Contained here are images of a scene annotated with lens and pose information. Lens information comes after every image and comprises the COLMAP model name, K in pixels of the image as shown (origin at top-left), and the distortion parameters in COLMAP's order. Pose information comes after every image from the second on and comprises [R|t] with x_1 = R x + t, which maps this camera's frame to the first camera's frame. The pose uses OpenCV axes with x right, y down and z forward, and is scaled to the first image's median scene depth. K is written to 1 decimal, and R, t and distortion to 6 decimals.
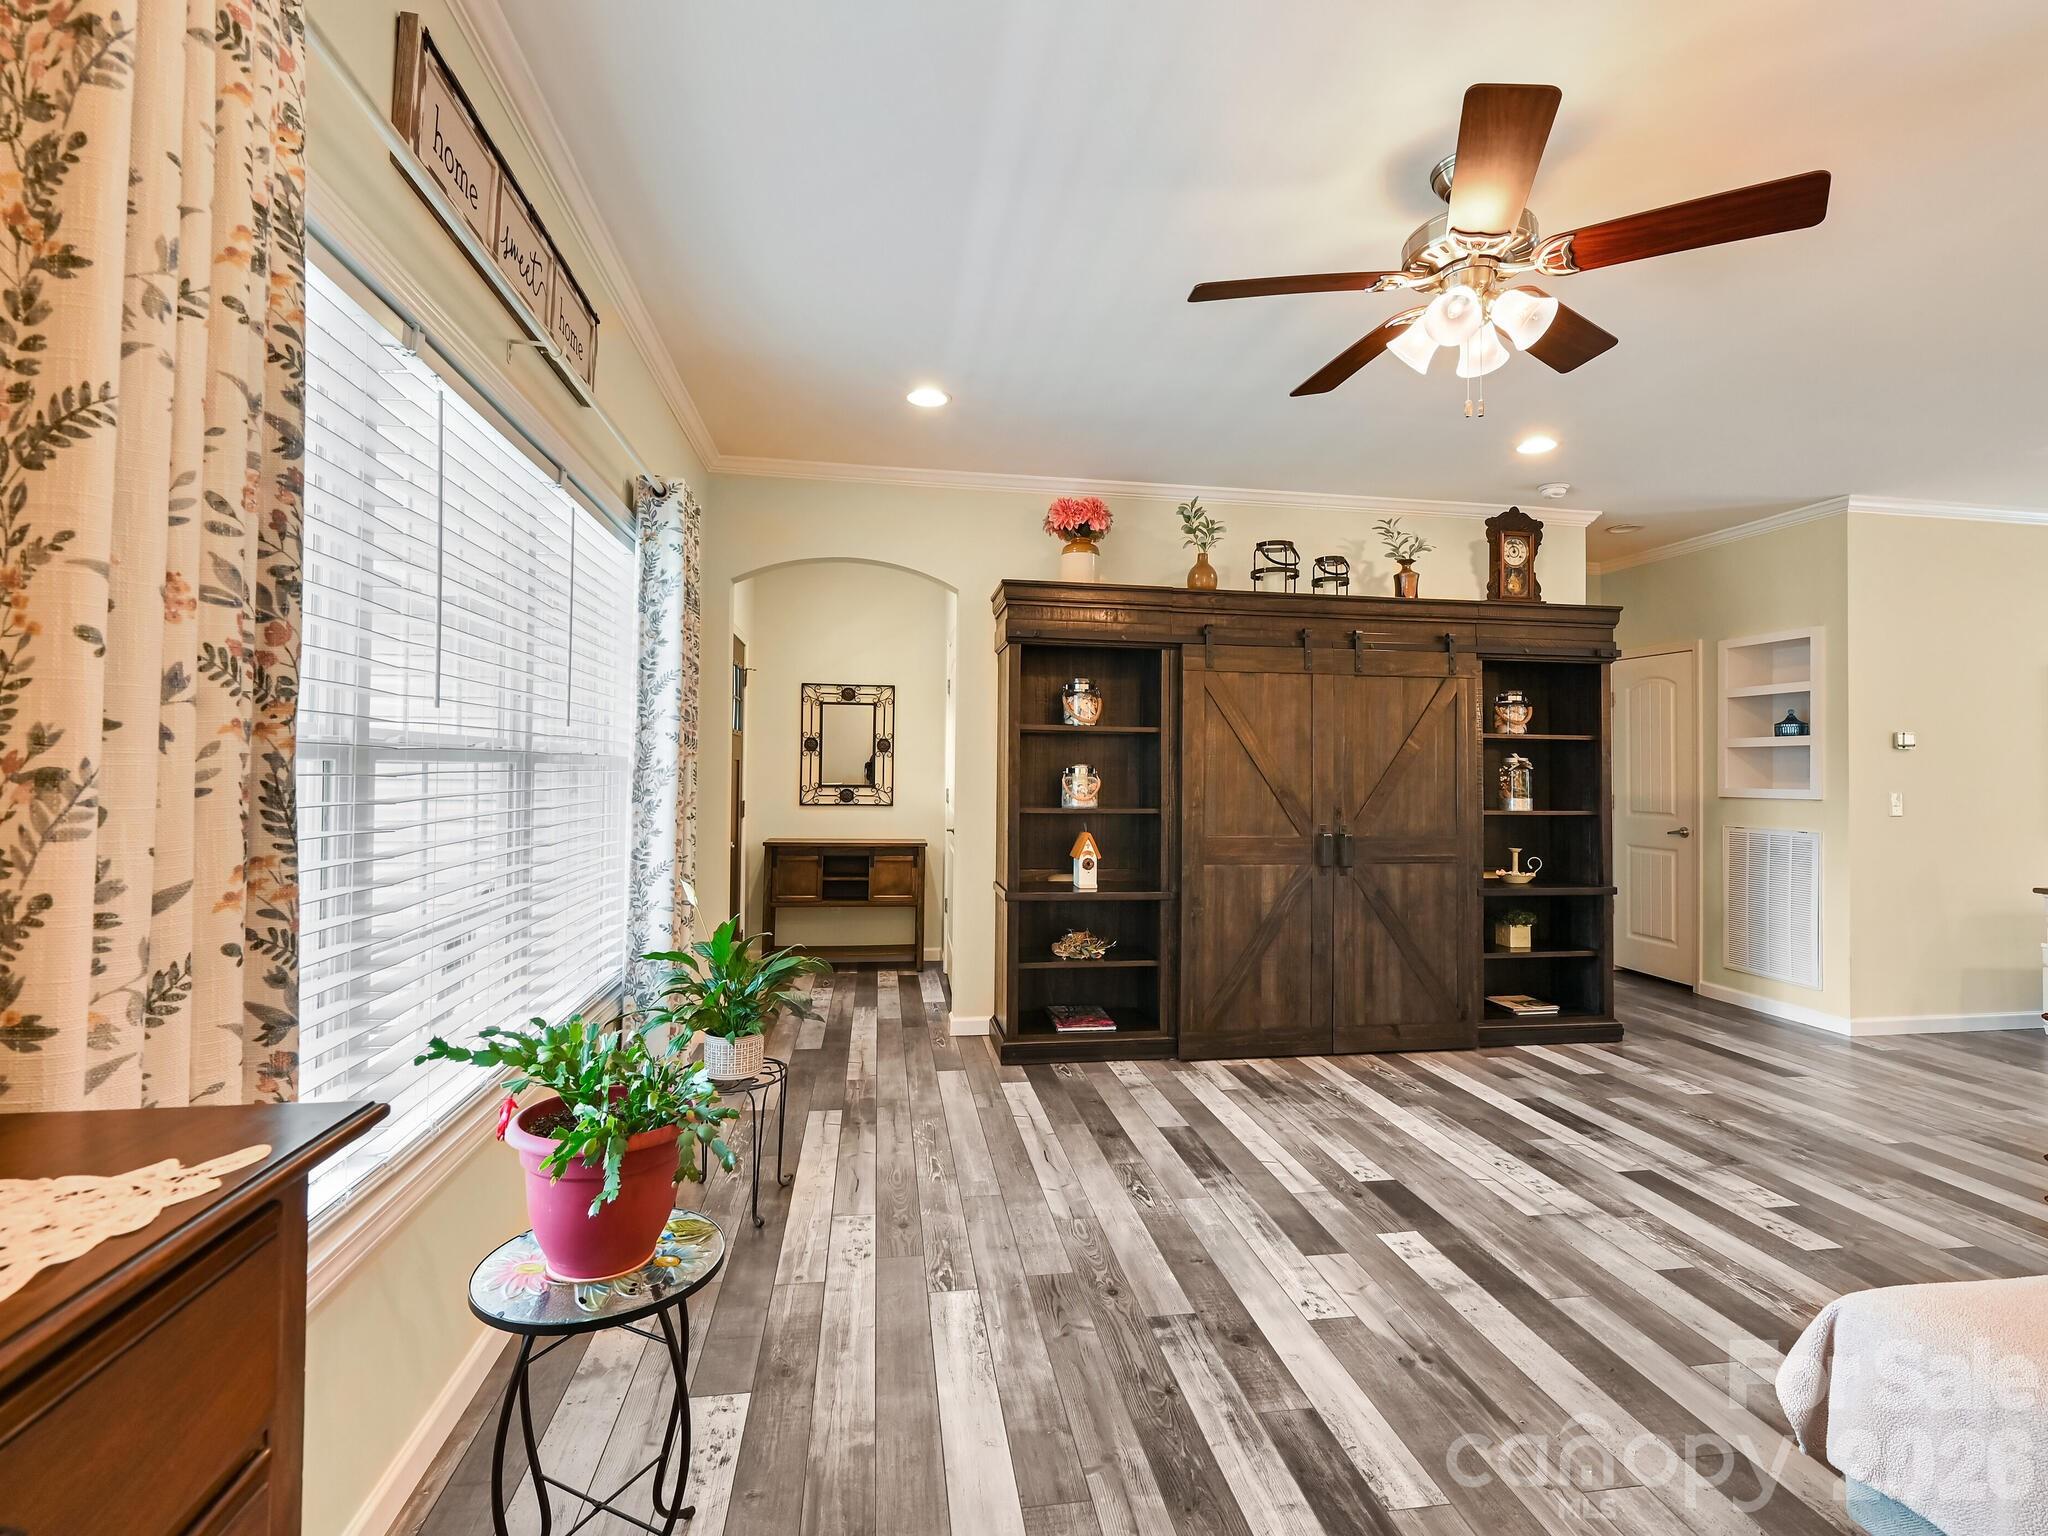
lens RADIAL K [[951.1, 0, 1017.0], [0, 951.1, 746.1], [0, 0, 1]] dist [-0.001764, 0.000783]
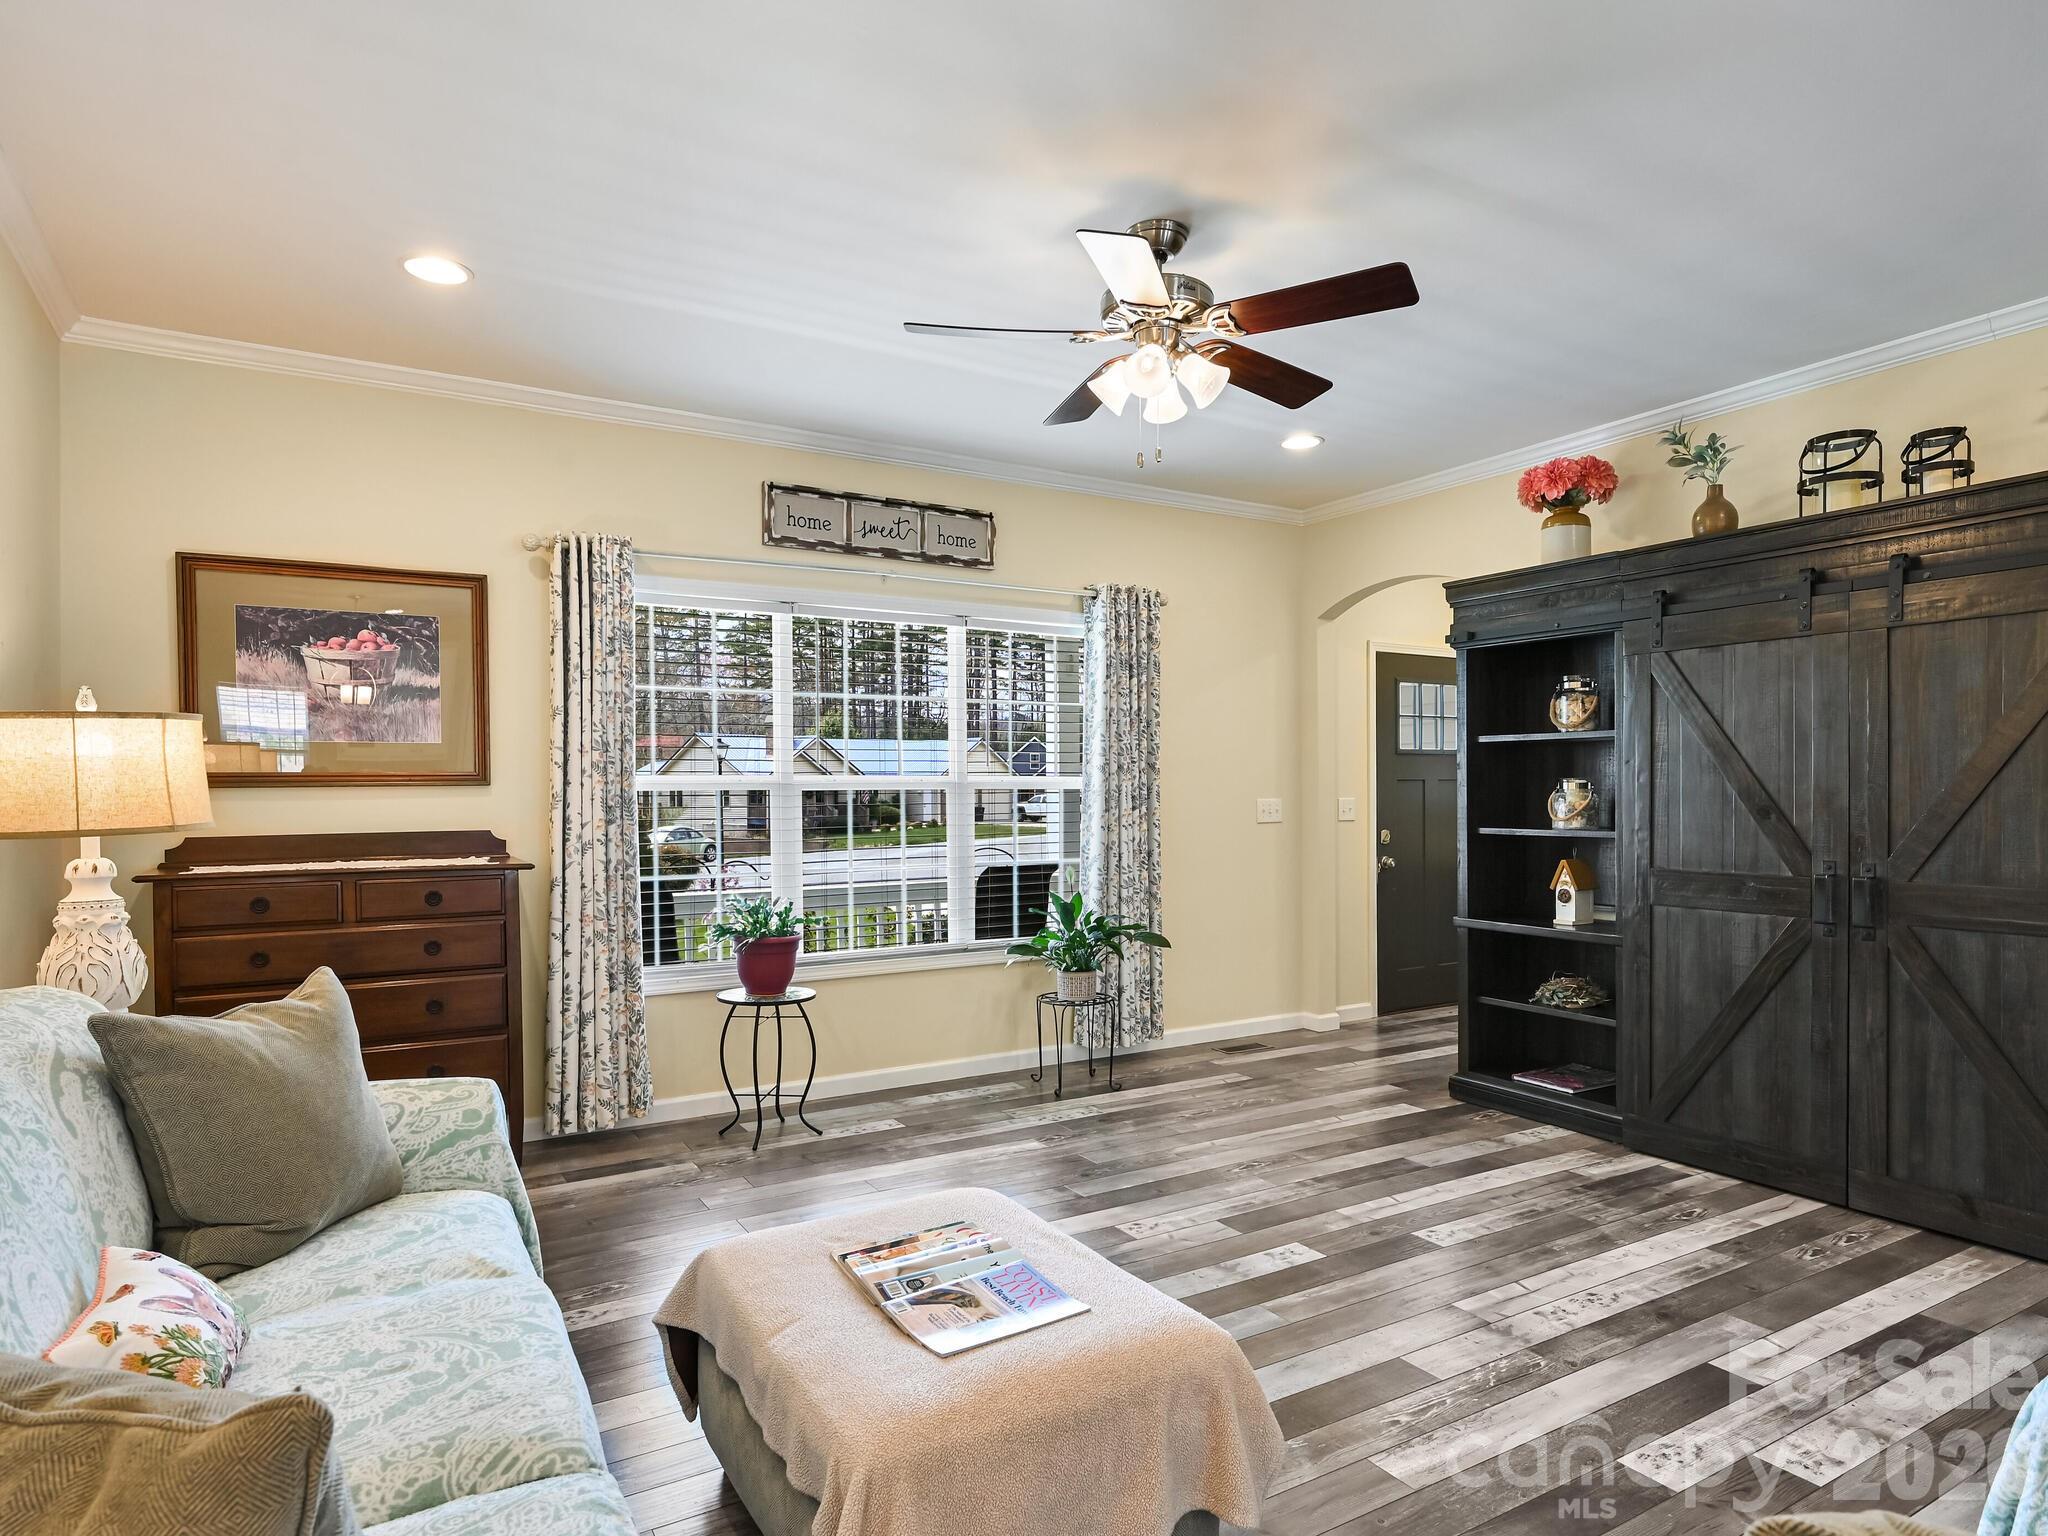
lens RADIAL K [[1192.3, 0, 1026.4], [0, 1192.3, 788.5], [0, 0, 1]] dist [-0.001354, -0.001207]
pose [[0.363573, -0.013797, -0.931464, 0.987642], [0.034014, 0.999420, -0.001527, 0.015988], [0.930945, -0.031128, 0.363831, 0.193772]]
